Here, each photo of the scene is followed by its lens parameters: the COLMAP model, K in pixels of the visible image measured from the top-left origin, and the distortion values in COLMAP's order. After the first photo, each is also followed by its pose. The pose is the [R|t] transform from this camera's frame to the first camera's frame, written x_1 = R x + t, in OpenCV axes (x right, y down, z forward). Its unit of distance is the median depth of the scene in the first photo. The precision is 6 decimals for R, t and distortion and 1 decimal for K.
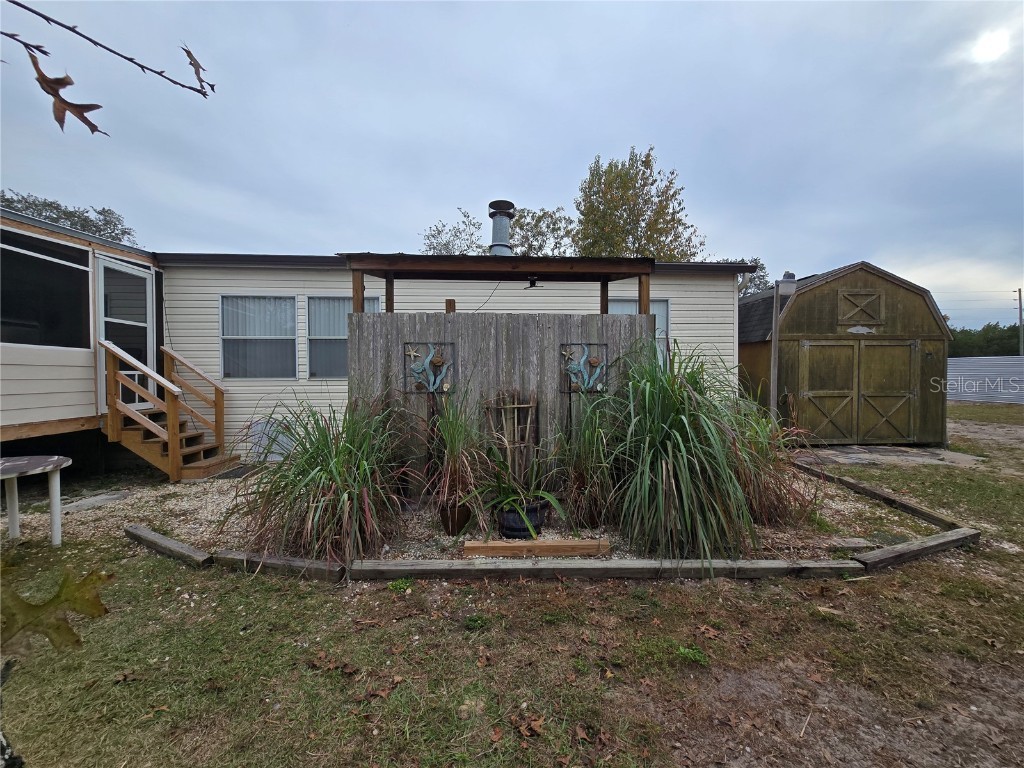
lens RADIAL K [[411.3, 0, 512.8], [0, 411.3, 382.3], [0, 0, 1]] dist [0.001466, -0.000025]
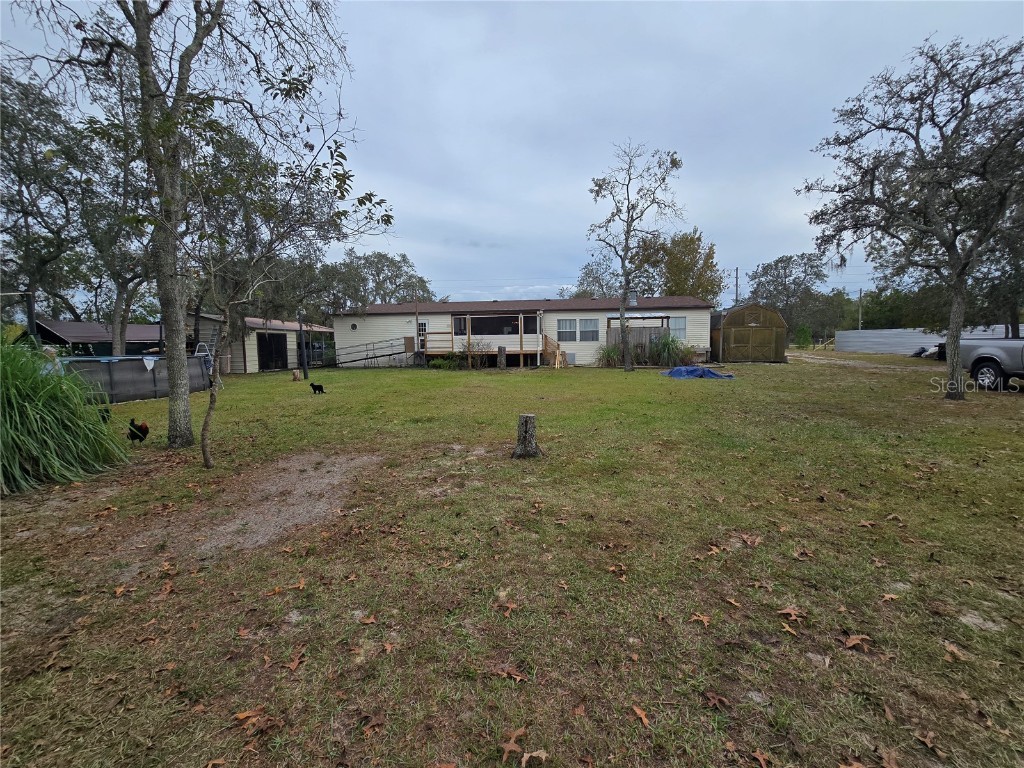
lens RADIAL K [[411.3, 0, 509.8], [0, 411.3, 384.9], [0, 0, 1]] dist [0.001466, -0.000025]
pose [[0.972459, 0.017687, -0.232404, -0.211629], [0.001828, 0.996507, 0.083485, 0.063386], [0.233069, -0.081610, 0.969030, -2.487507]]
